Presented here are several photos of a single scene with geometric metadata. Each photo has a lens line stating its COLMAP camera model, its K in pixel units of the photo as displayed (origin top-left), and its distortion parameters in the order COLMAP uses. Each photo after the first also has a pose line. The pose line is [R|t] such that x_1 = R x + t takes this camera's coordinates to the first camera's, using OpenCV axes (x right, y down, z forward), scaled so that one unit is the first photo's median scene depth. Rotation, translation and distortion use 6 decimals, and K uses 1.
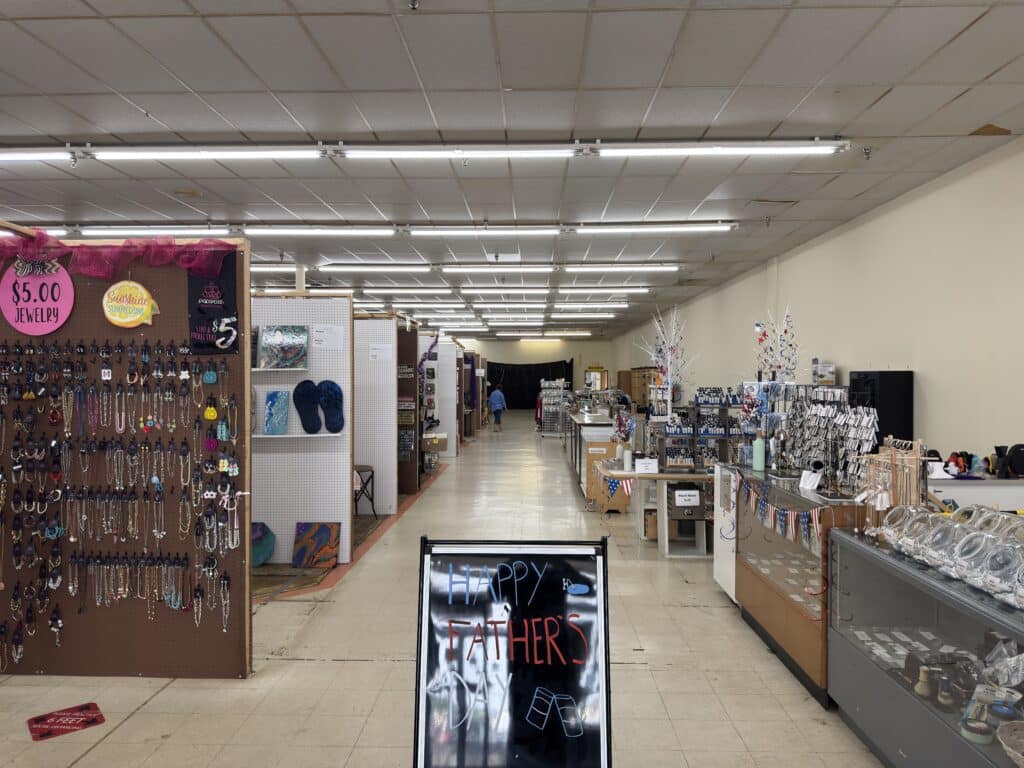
lens RADIAL K [[738.6, 0, 517.4], [0, 738.6, 394.7], [0, 0, 1]] dist [0.047385, -0.070186]
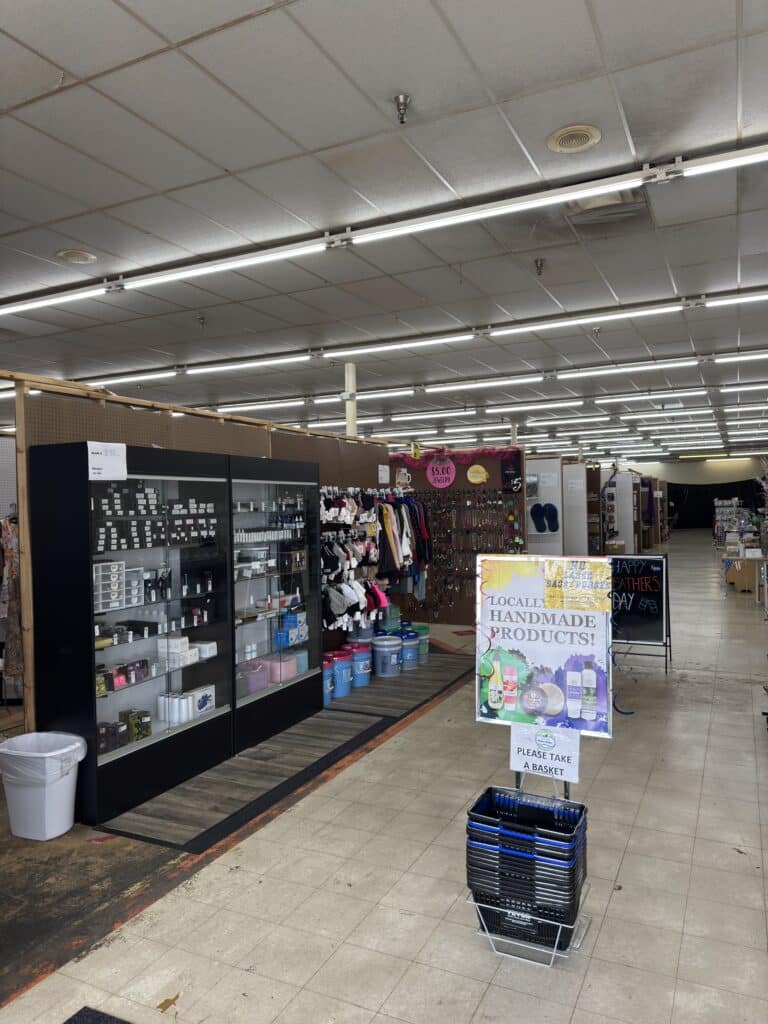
lens RADIAL K [[738.6, 0, 364.1], [0, 738.6, 513.2], [0, 0, 1]] dist [0.047385, -0.070186]
pose [[0.902417, -0.016709, -0.430539, 0.103153], [0.013782, 0.999856, -0.009916, 0.014286], [0.430643, 0.003015, 0.902517, -0.736754]]
